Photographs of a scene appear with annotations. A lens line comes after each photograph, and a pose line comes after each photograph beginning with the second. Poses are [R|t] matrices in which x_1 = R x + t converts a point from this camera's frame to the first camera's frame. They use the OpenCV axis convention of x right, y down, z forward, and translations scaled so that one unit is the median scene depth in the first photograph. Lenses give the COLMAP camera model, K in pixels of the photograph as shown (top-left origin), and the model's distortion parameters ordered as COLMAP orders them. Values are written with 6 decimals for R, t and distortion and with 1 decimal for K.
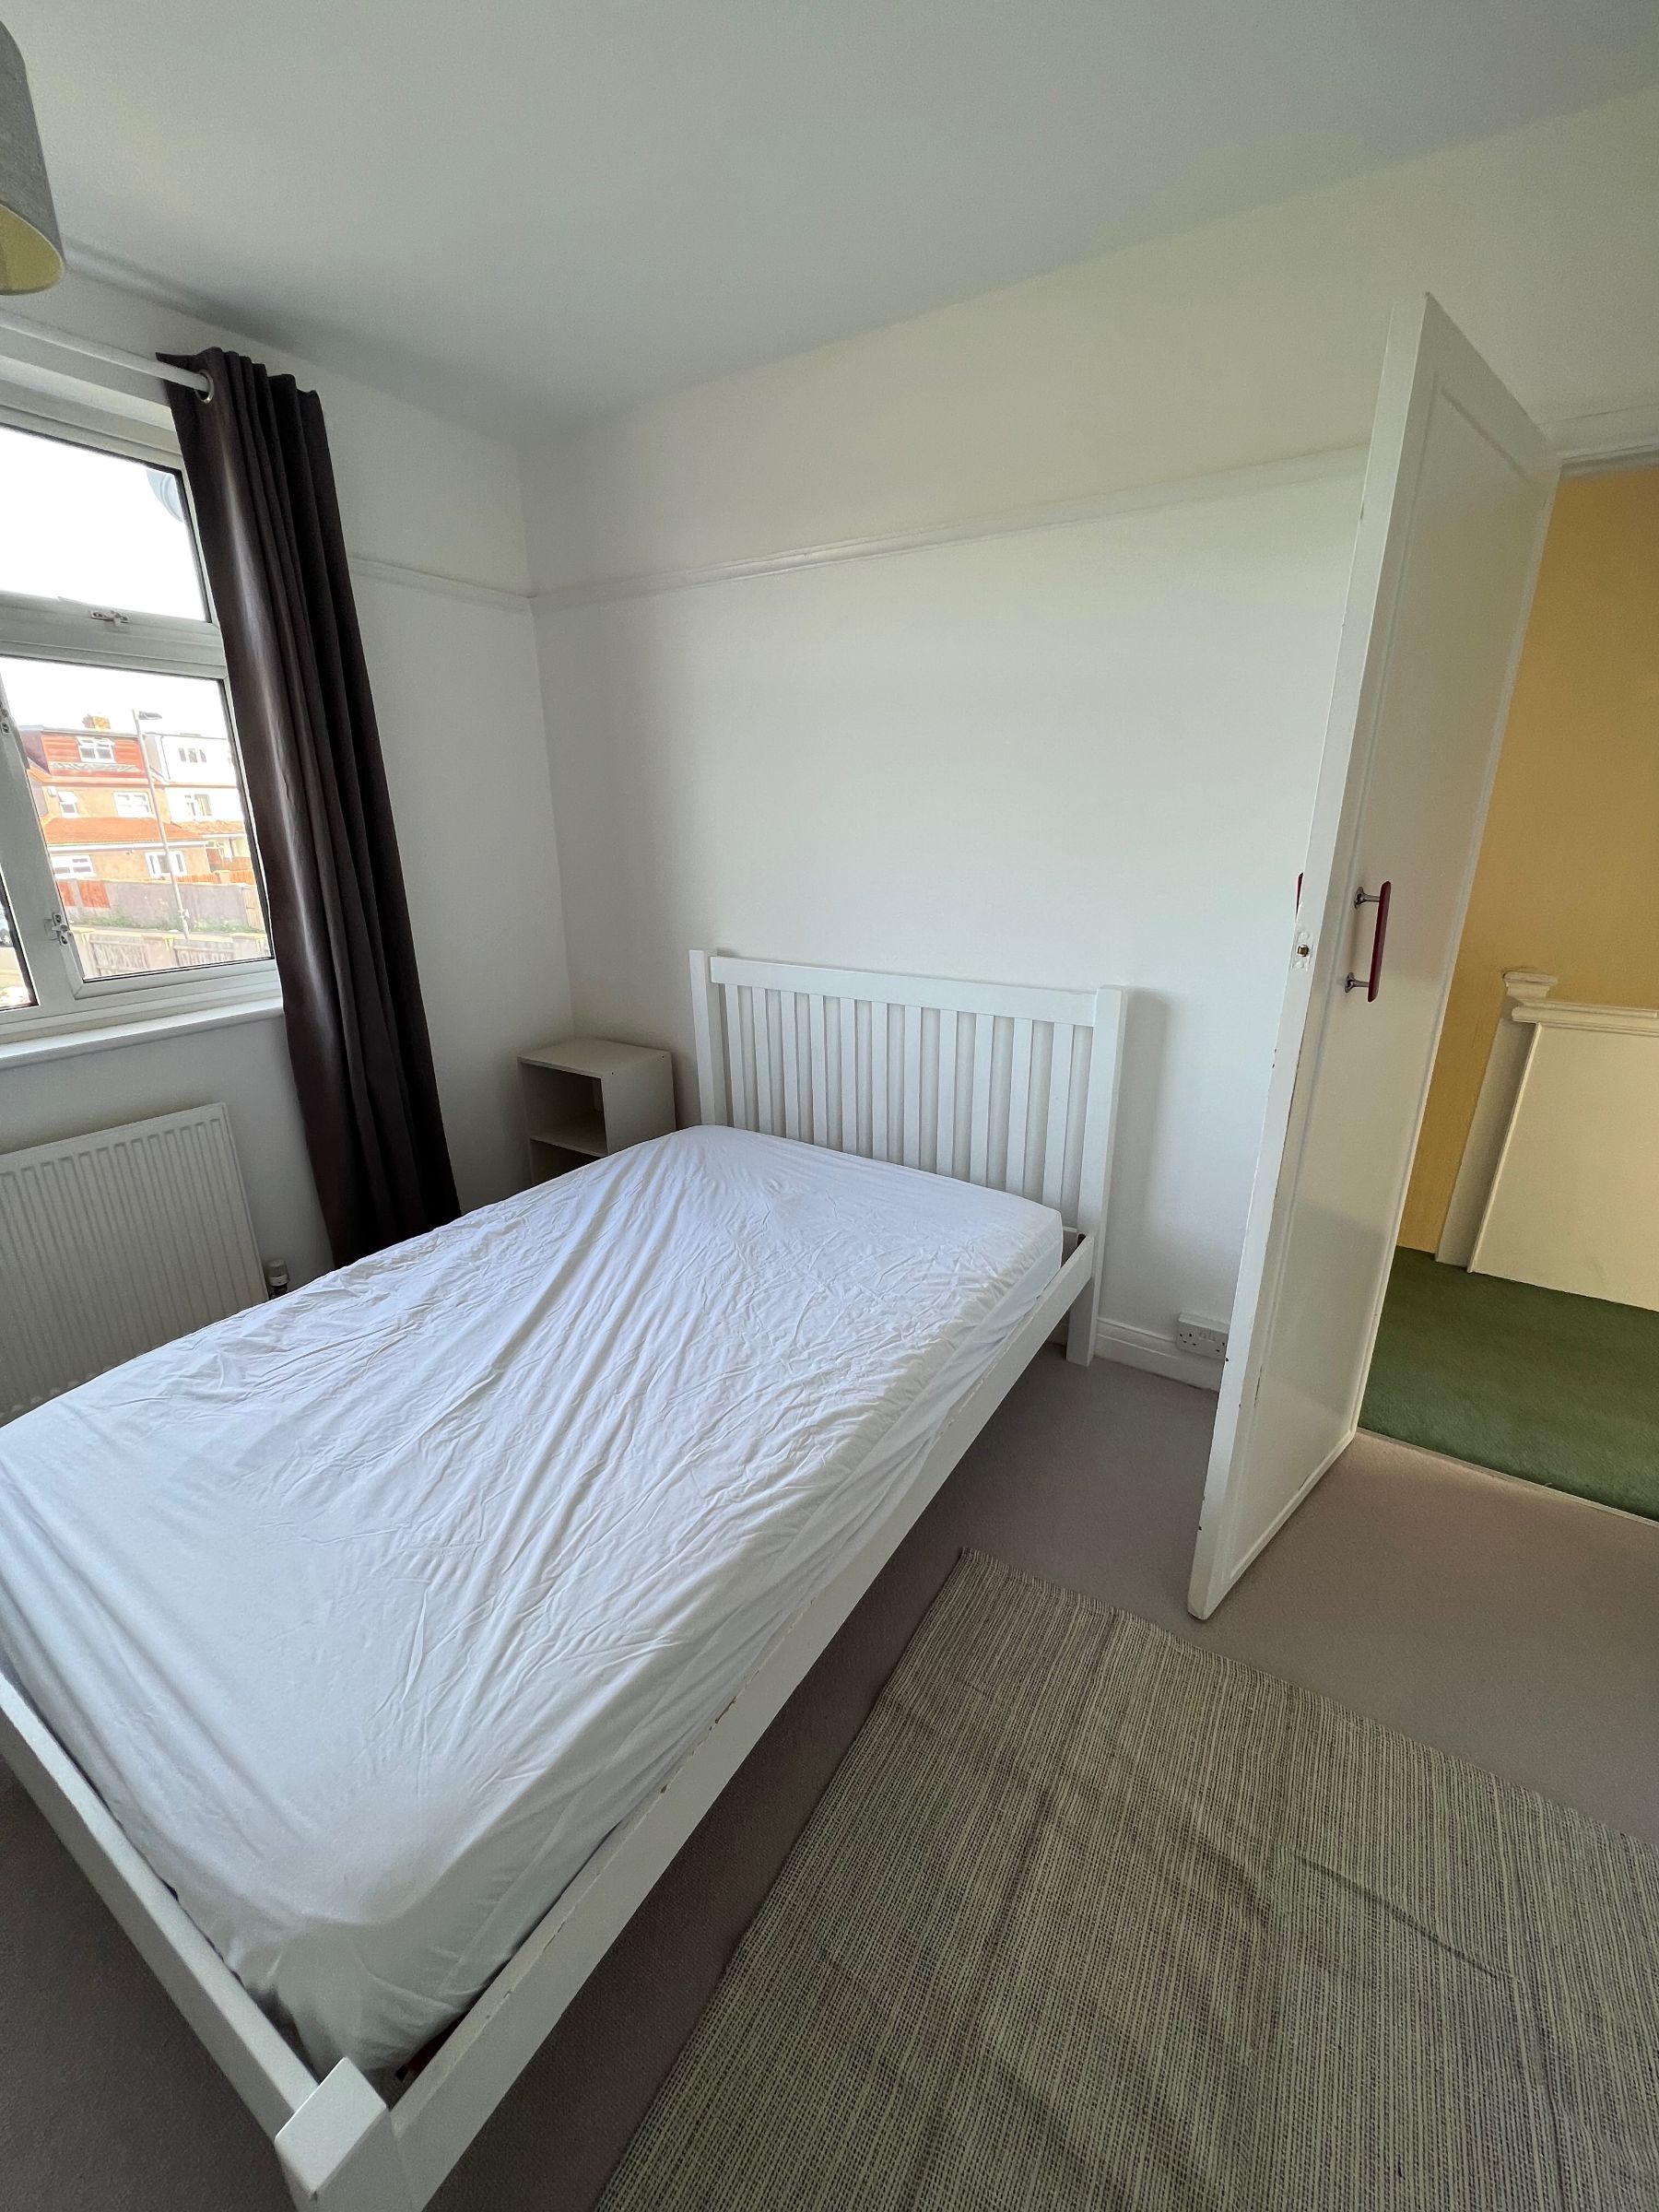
lens RADIAL K [[873.7, 0, 841.1], [0, 873.7, 1096.7], [0, 0, 1]] dist [-0.002817, 0.000871]
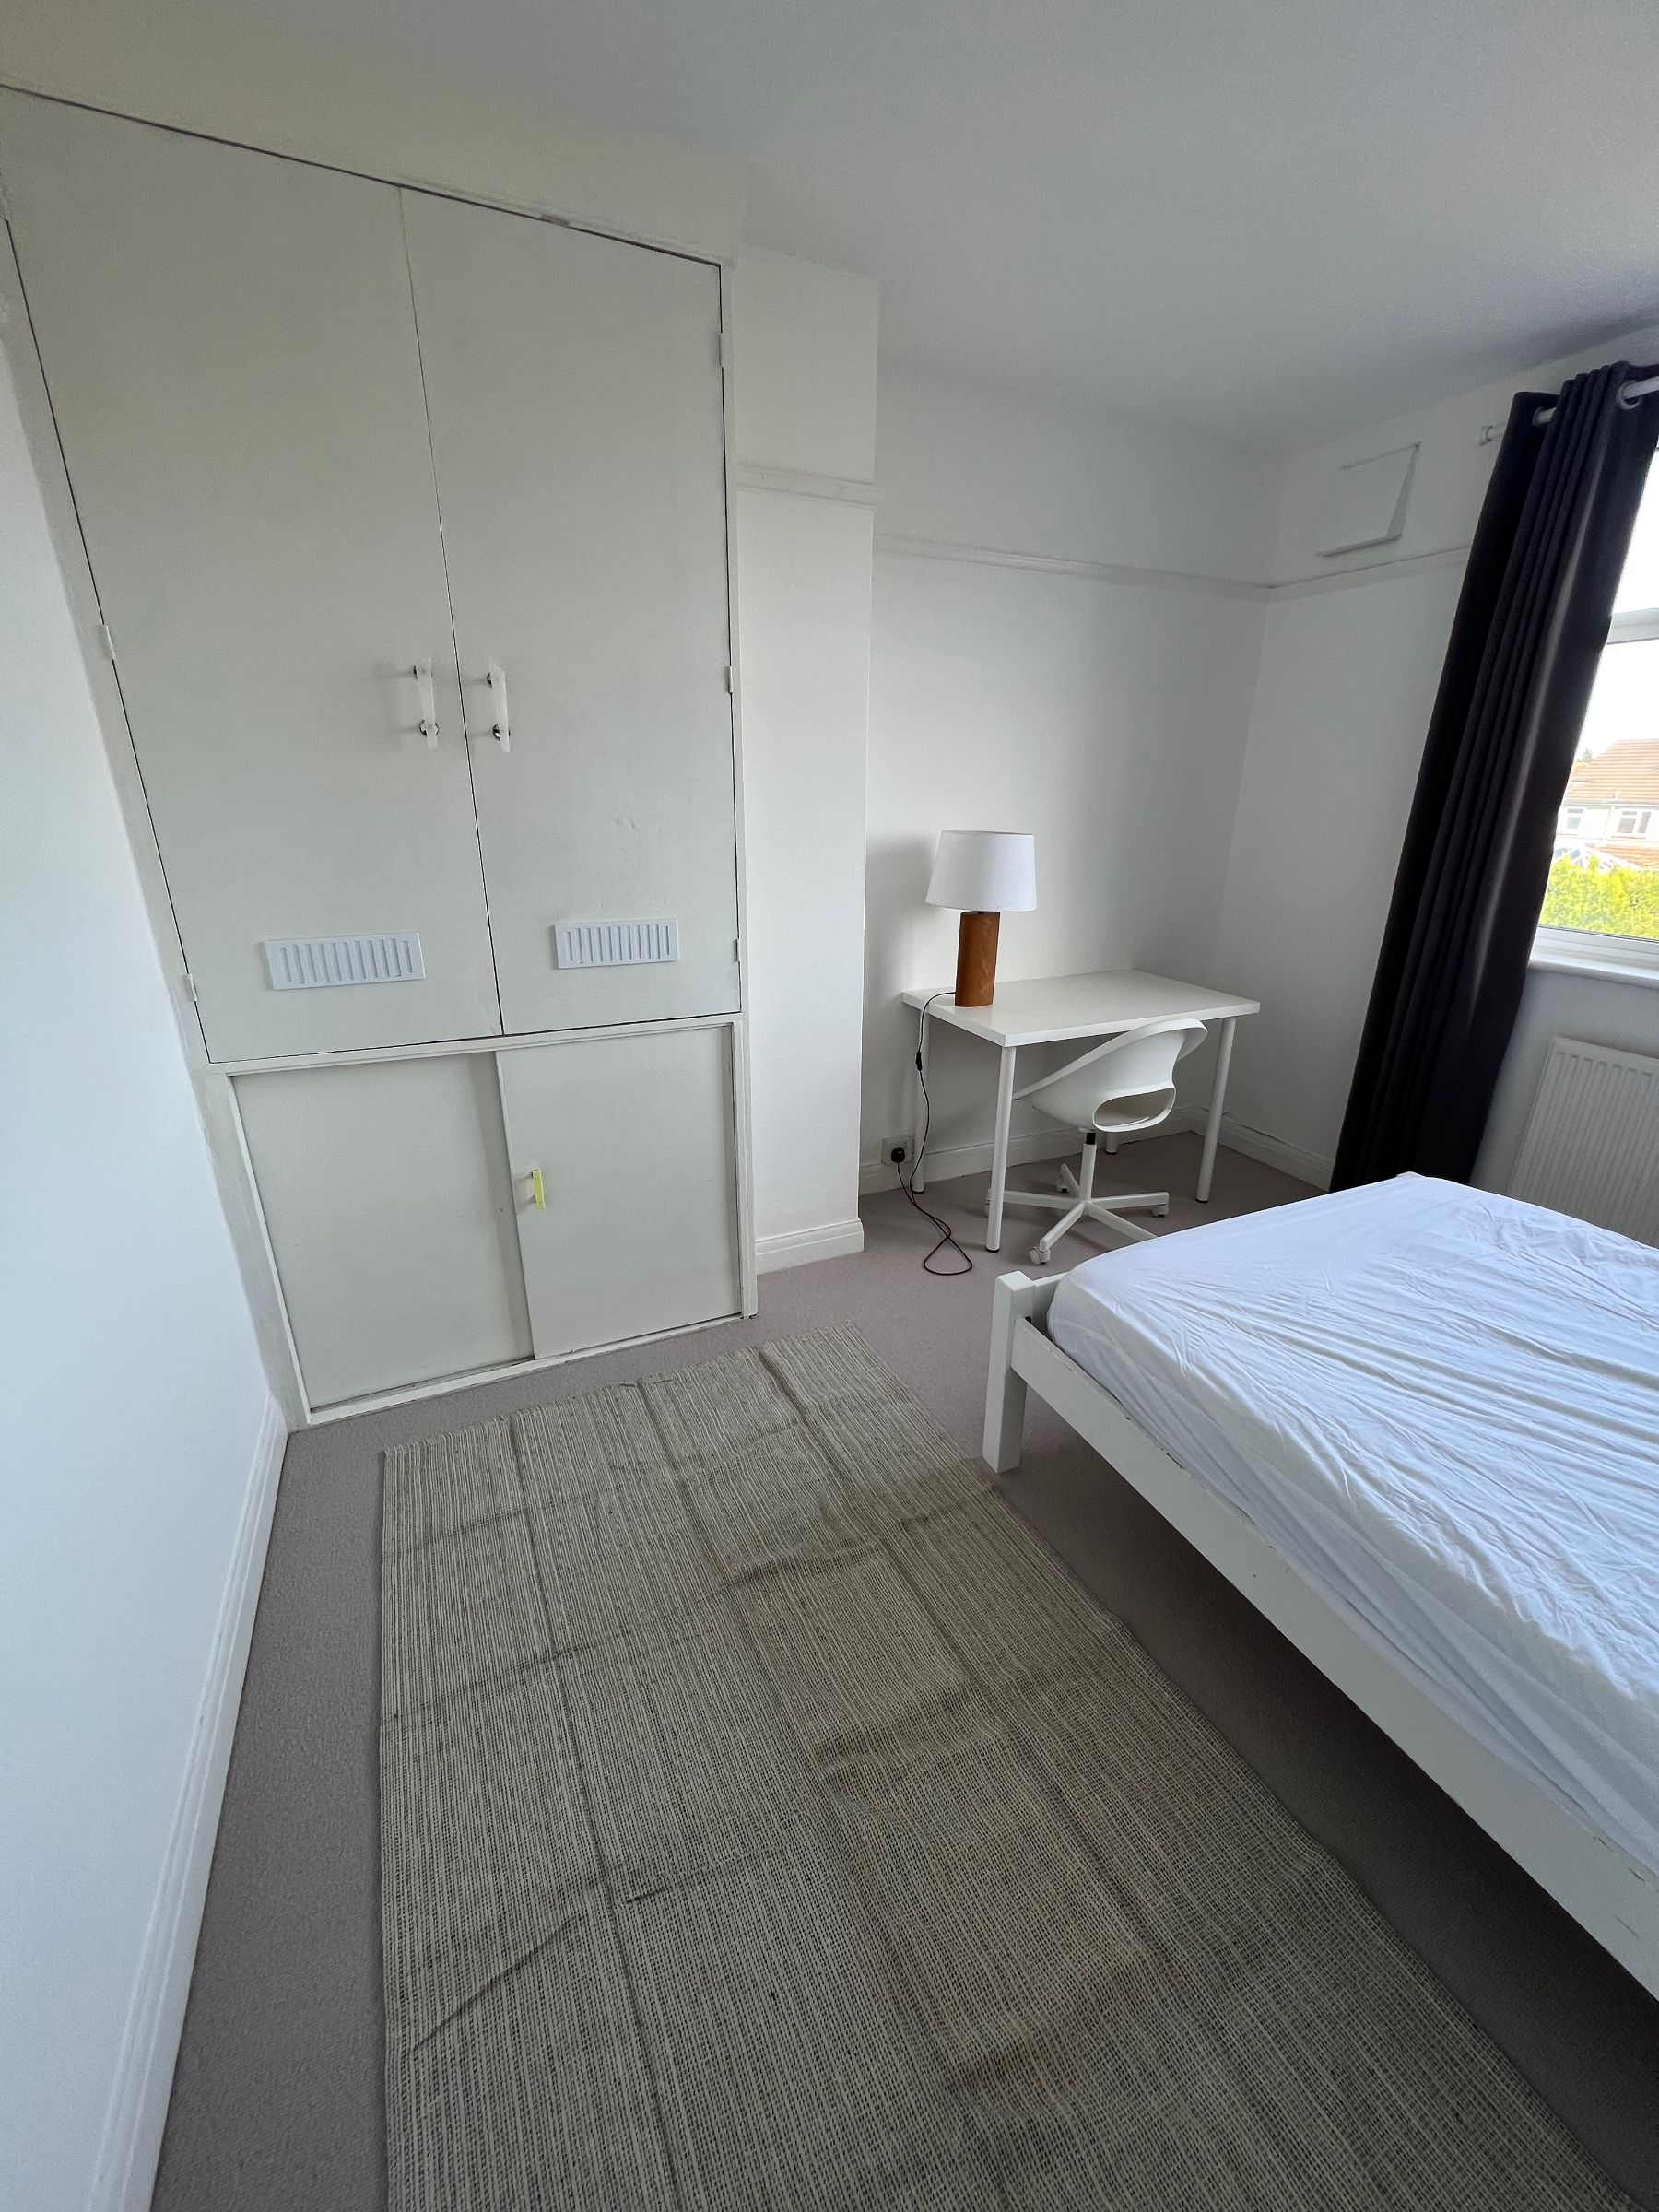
lens RADIAL K [[888.6, 0, 834.3], [0, 888.6, 1110.2], [0, 0, 1]] dist [-0.001341, -0.000368]
pose [[-0.546636, 0.291841, -0.784868, 0.823983], [-0.266768, 0.827771, 0.493589, -0.199193], [0.793741, 0.479191, -0.374635, 0.669801]]
